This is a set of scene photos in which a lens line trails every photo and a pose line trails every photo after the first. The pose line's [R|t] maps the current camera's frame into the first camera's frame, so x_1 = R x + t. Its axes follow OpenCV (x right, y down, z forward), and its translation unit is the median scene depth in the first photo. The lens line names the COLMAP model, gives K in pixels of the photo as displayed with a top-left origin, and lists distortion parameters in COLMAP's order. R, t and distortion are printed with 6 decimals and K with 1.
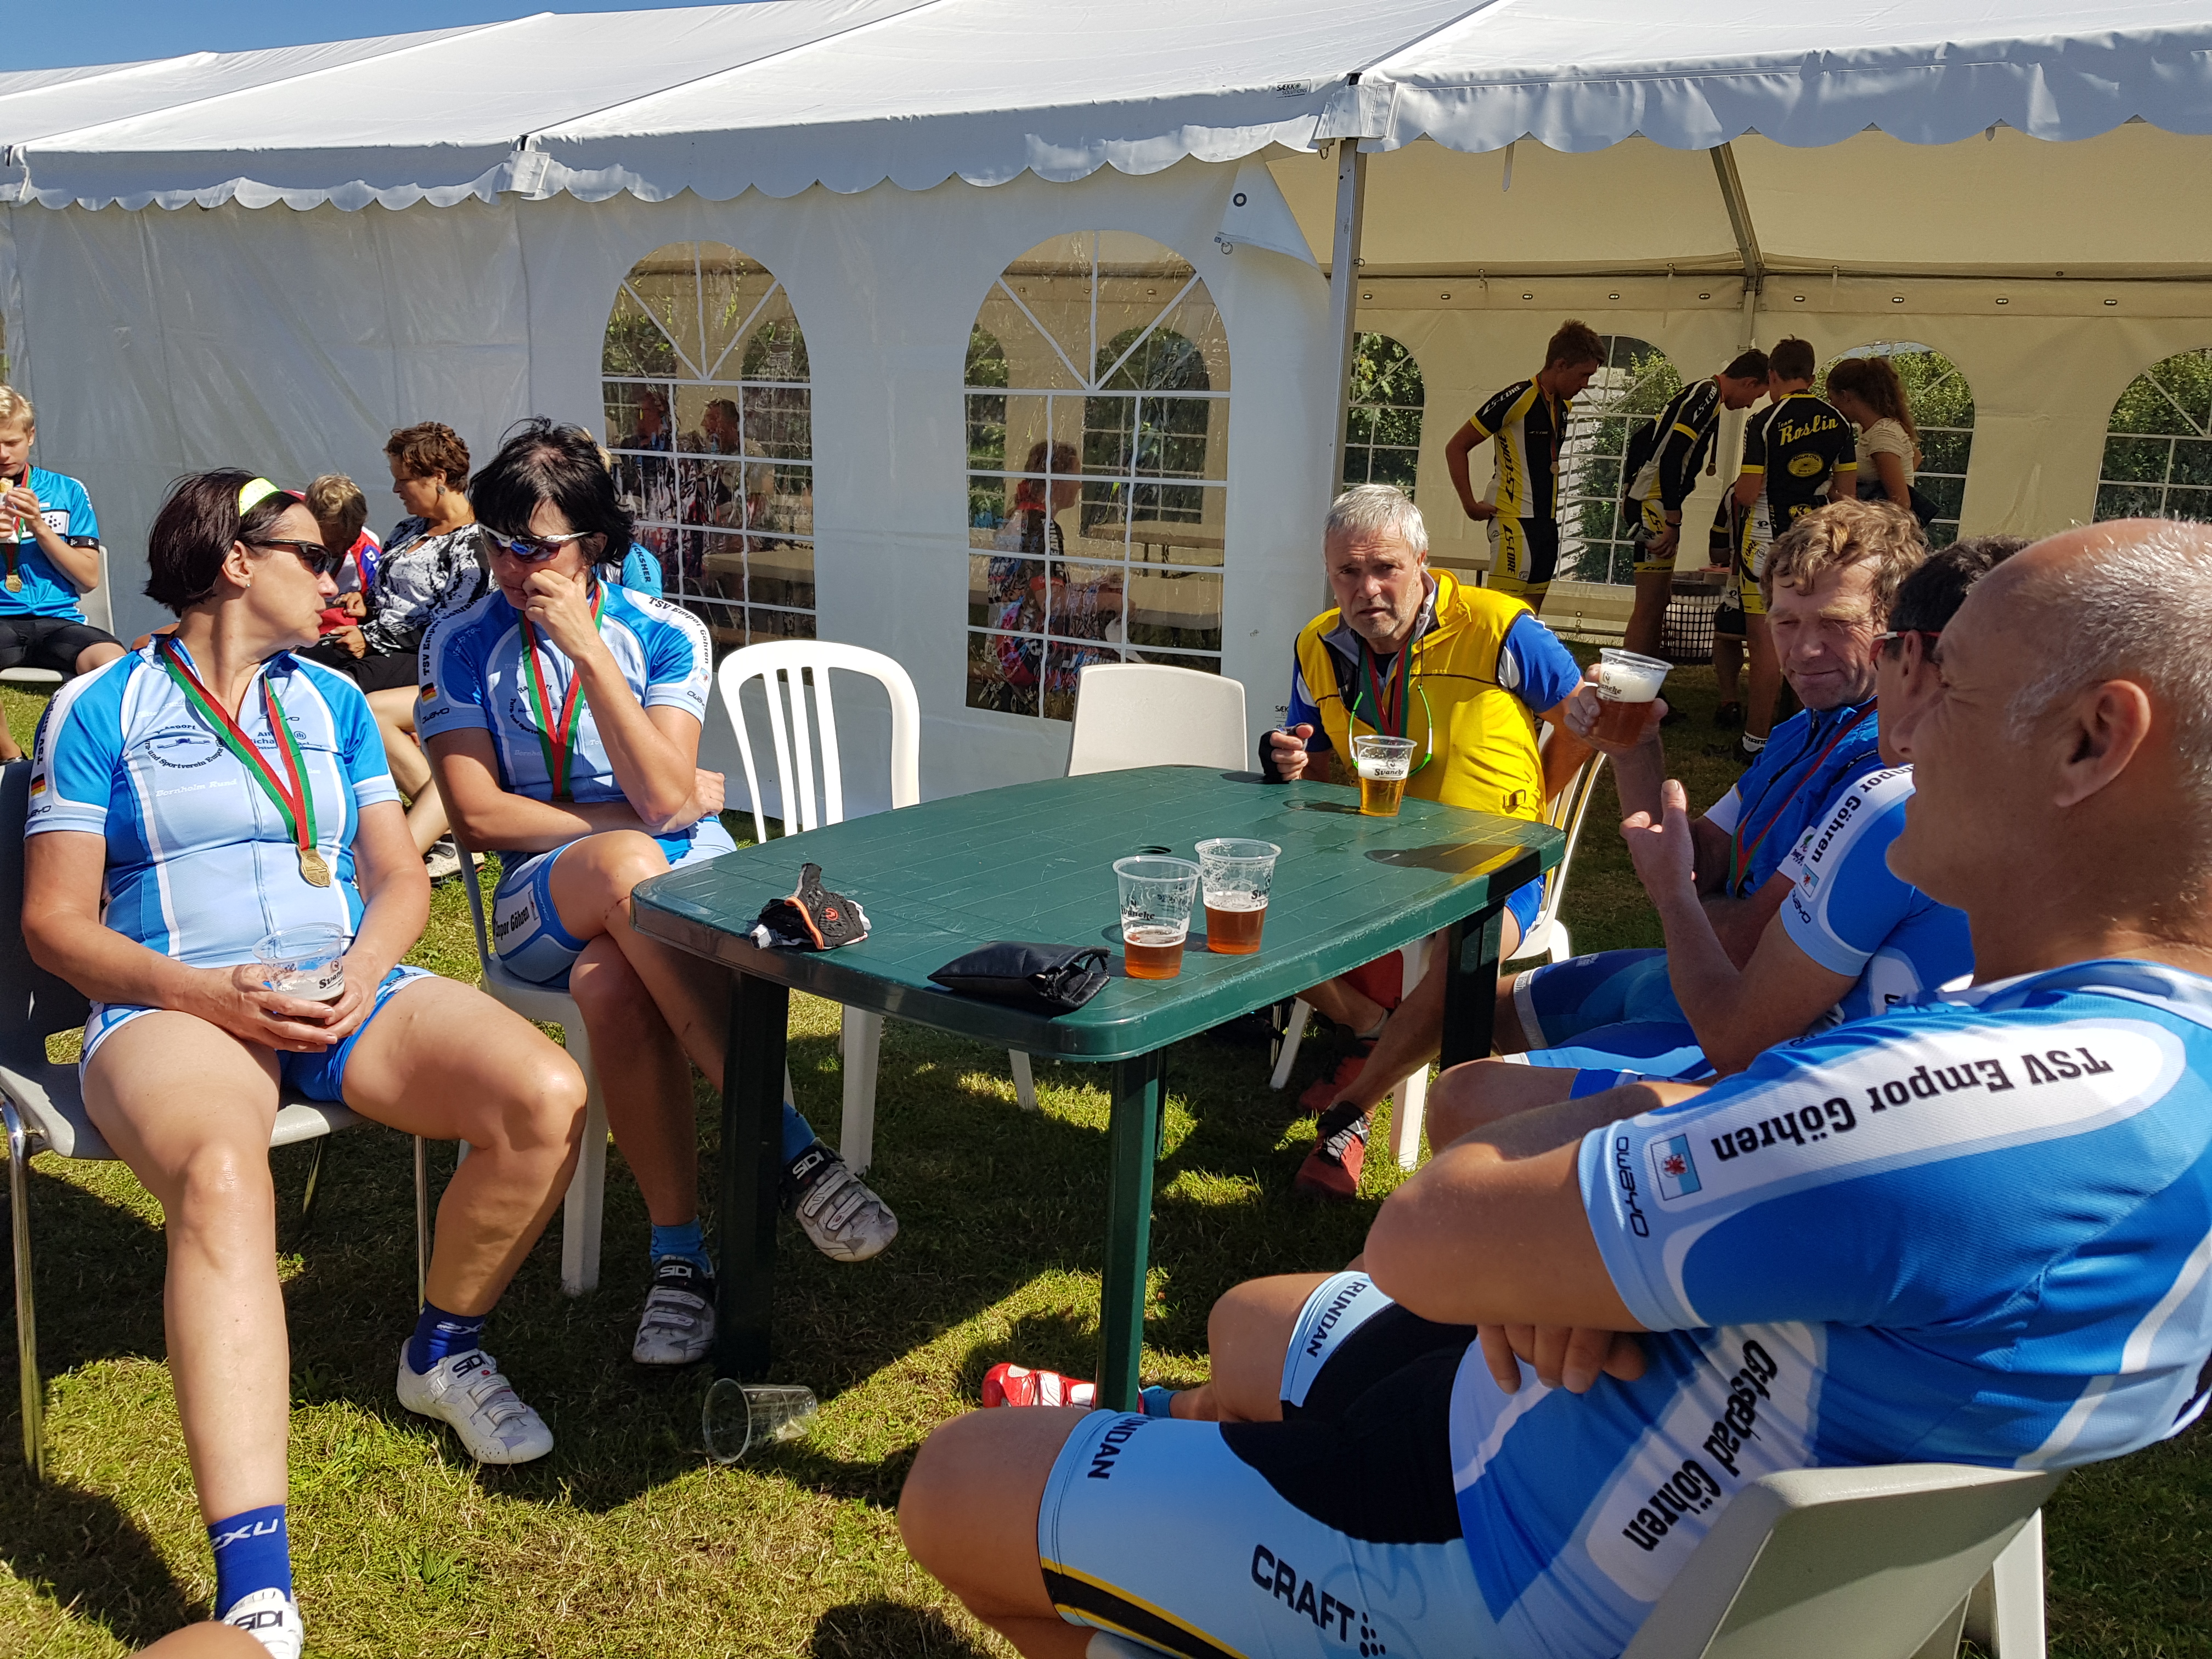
lens RADIAL K [[1739.3, 0, 1106.0], [0, 1739.3, 829.5], [0, 0, 1]] dist [-0.000809, -0.028227]
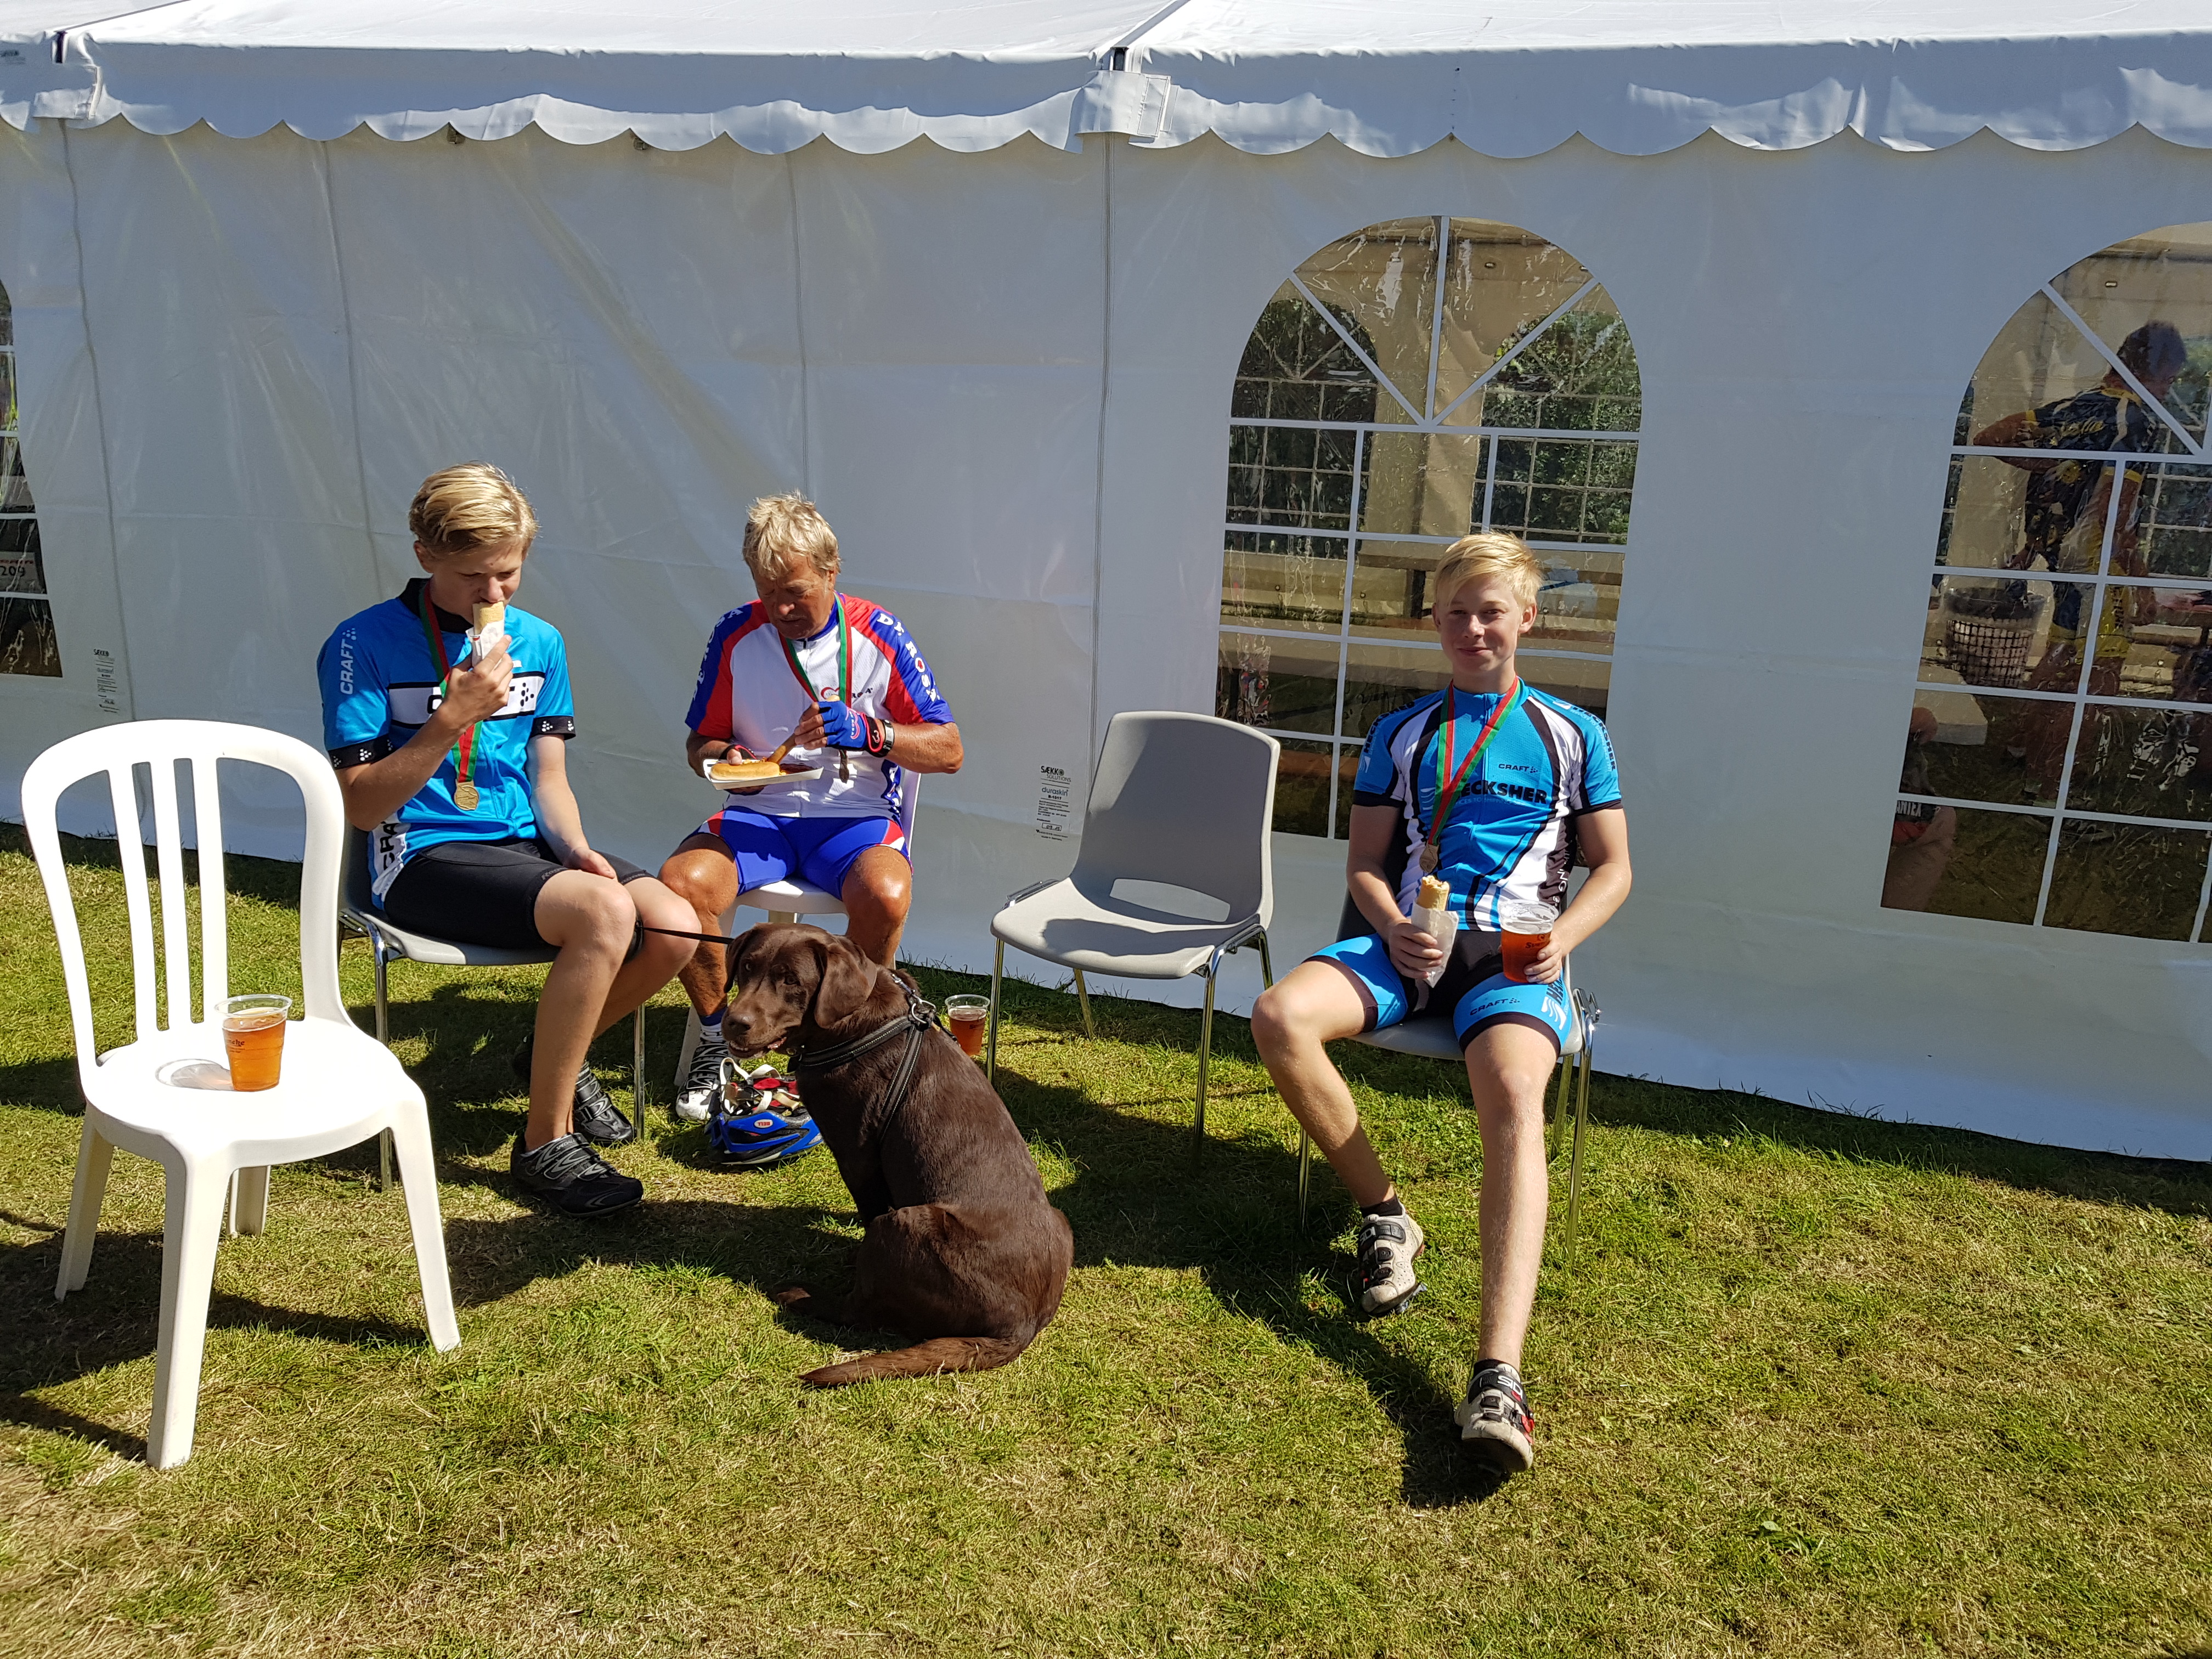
lens RADIAL K [[1727.3, 0, 1106.0], [0, 1727.3, 829.5], [0, 0, 1]] dist [0.034617, -0.058654]
pose [[0.979032, -0.043214, 0.199070, -0.601212], [0.041631, 0.999059, 0.012134, -0.141796], [-0.199407, -0.003592, 0.979910, 0.448203]]
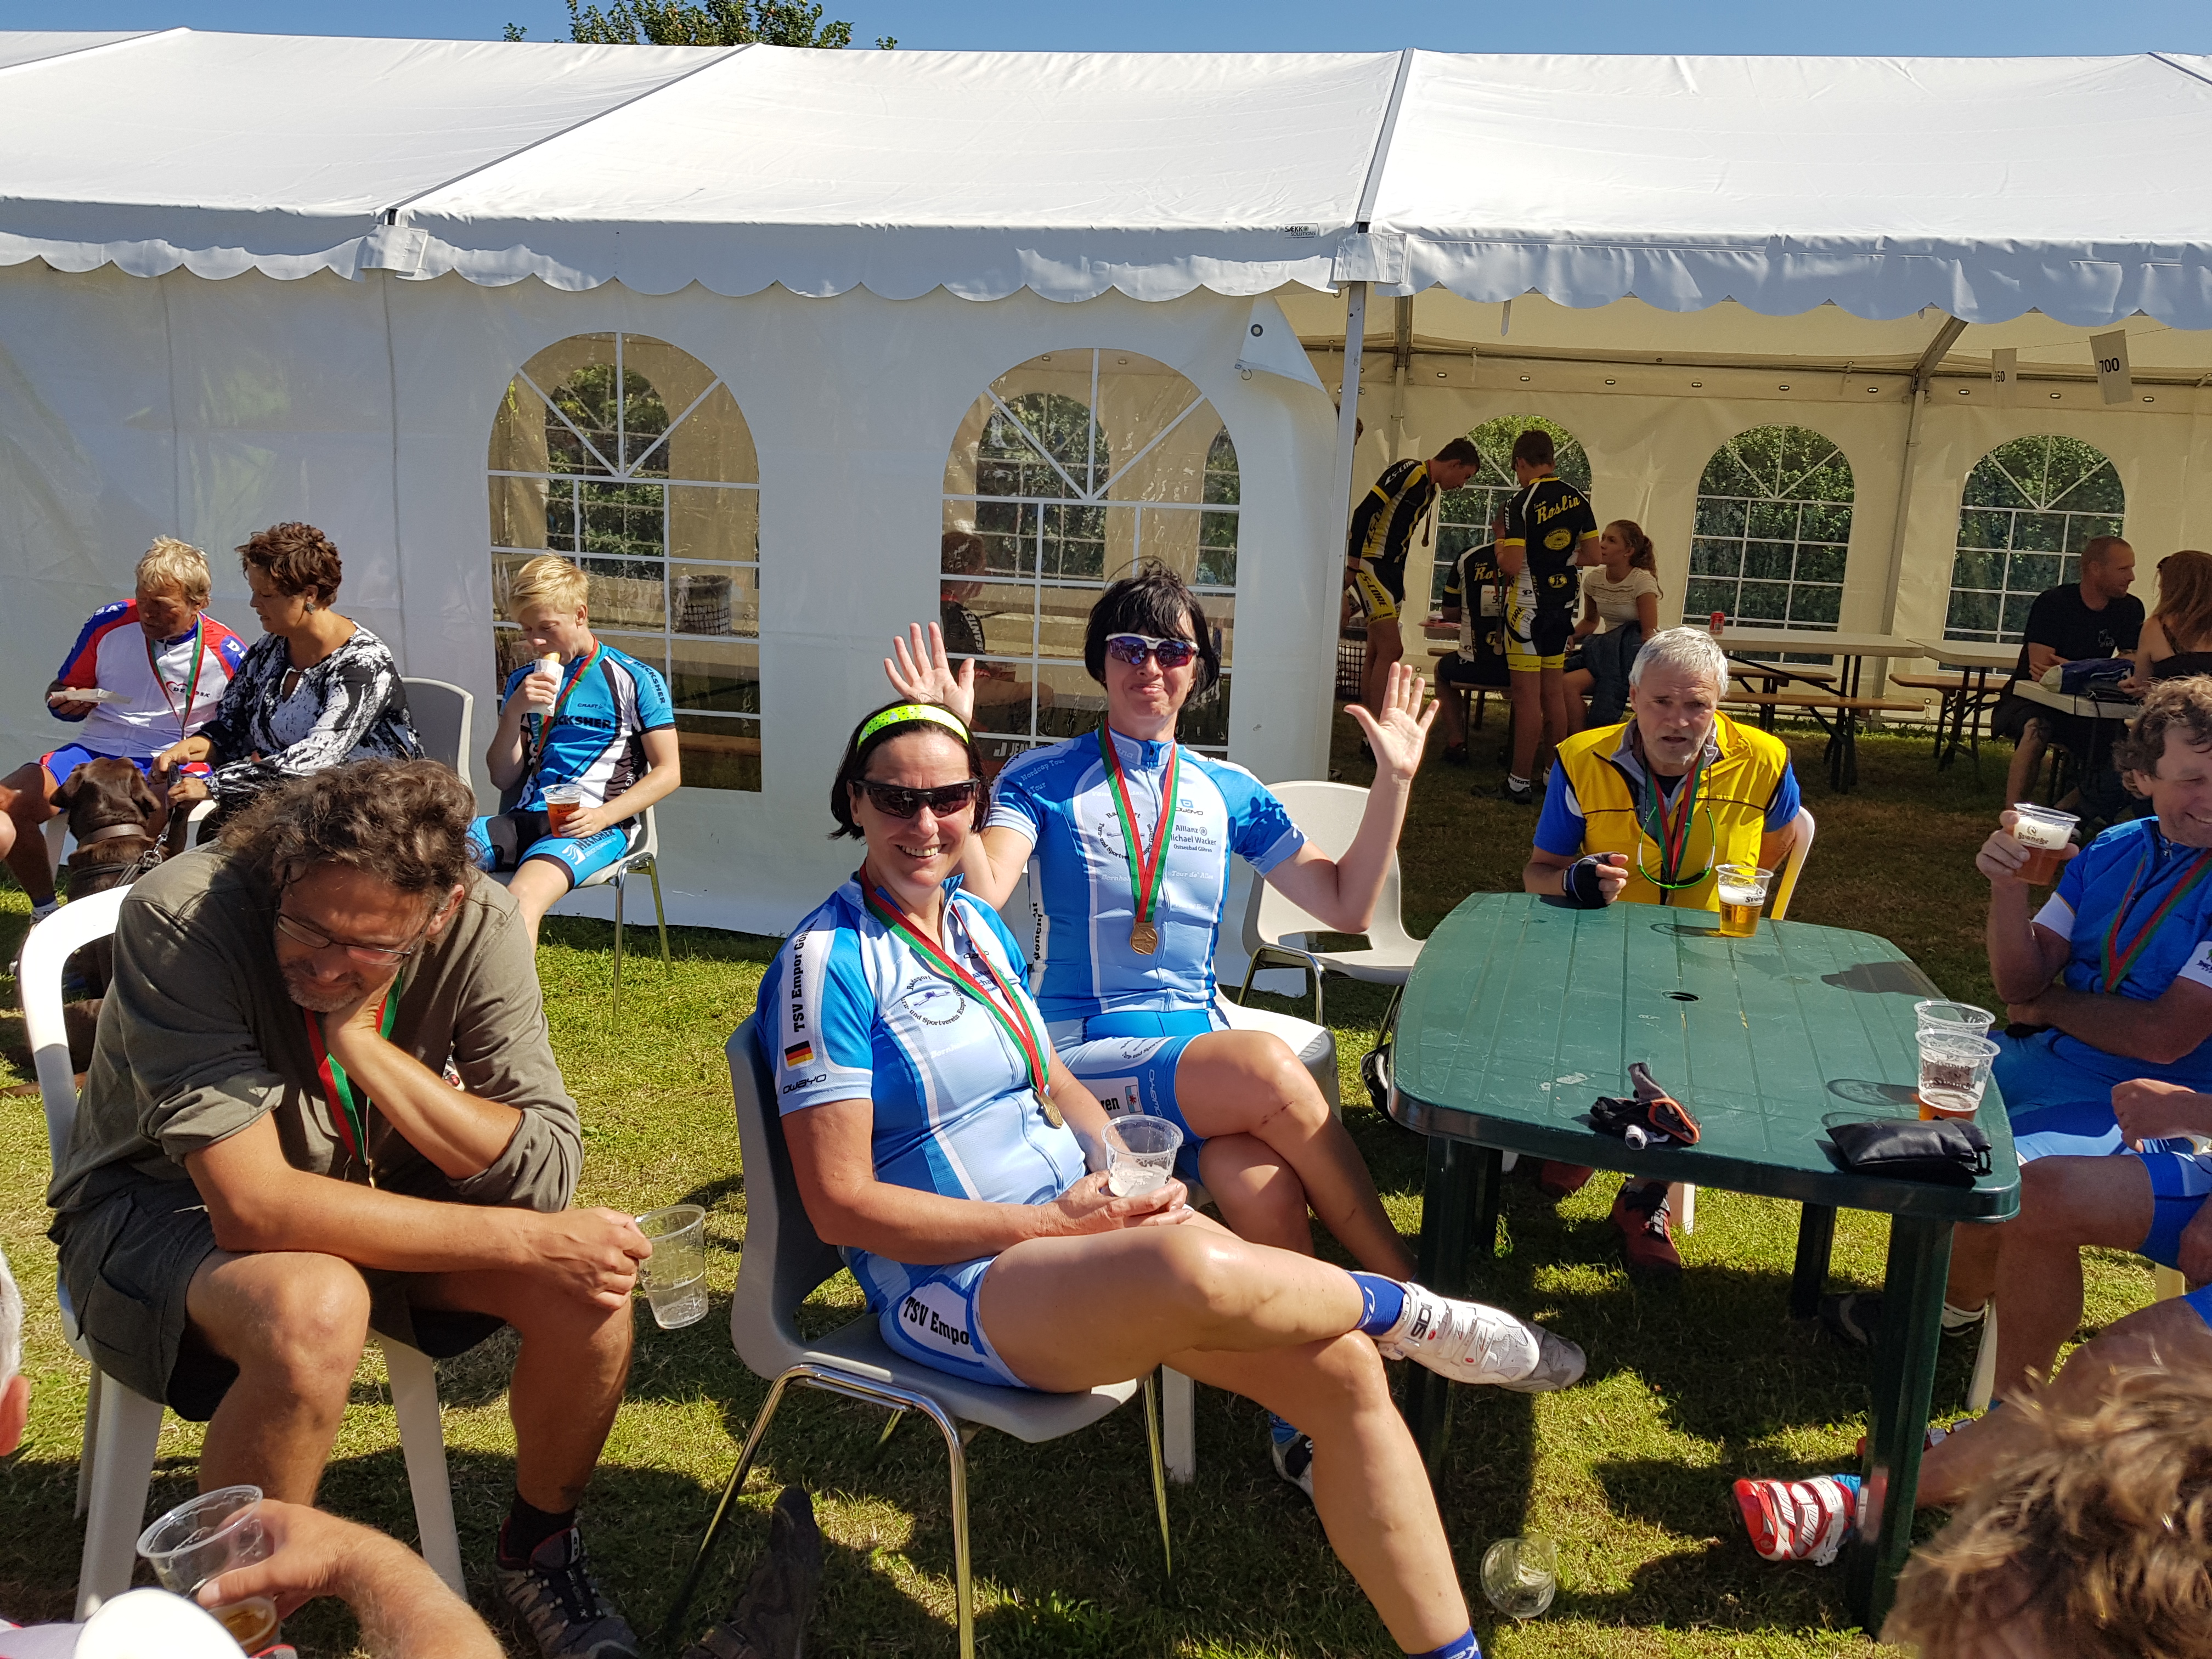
lens RADIAL K [[1710.0, 0, 1095.4], [0, 1710.0, 822.5], [0, 0, 1]] dist [0.024636, -0.060493]
pose [[0.945762, -0.064075, 0.318480, -0.364227], [0.065021, 0.997854, 0.007672, -0.072677], [-0.318288, 0.013453, 0.947899, 0.033315]]
